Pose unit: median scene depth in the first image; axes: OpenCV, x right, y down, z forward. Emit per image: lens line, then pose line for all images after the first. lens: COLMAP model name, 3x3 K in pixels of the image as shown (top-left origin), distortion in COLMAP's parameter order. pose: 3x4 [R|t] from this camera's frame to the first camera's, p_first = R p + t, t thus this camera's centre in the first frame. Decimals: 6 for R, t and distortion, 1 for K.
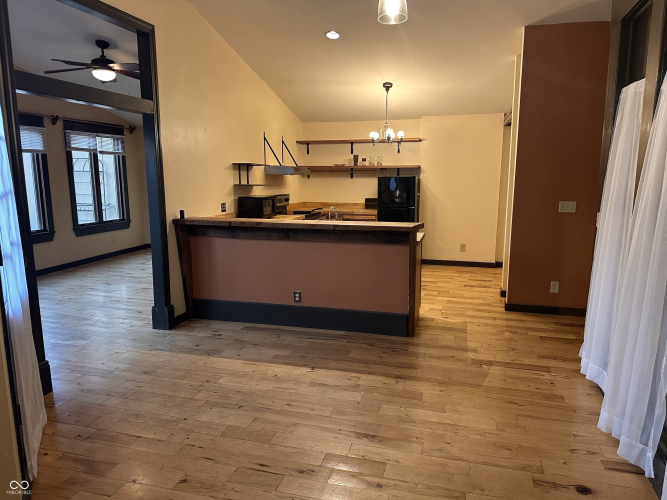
lens RADIAL K [[466.4, 0, 332.7], [0, 466.4, 252.5], [0, 0, 1]] dist [0.054664, -0.000661]
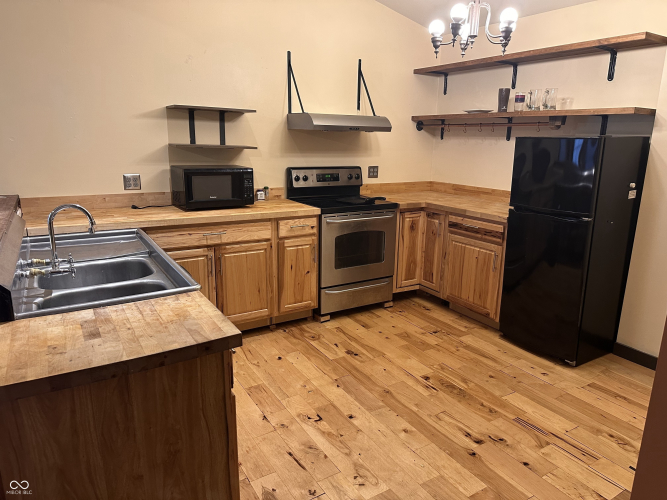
lens RADIAL K [[466.4, 0, 332.7], [0, 466.4, 249.4], [0, 0, 1]] dist [0.054664, -0.000661]
pose [[0.724578, 0.176656, -0.666167, 0.271921], [-0.126841, 0.984262, 0.123047, -0.088555], [0.677420, -0.004660, 0.735582, 0.544691]]
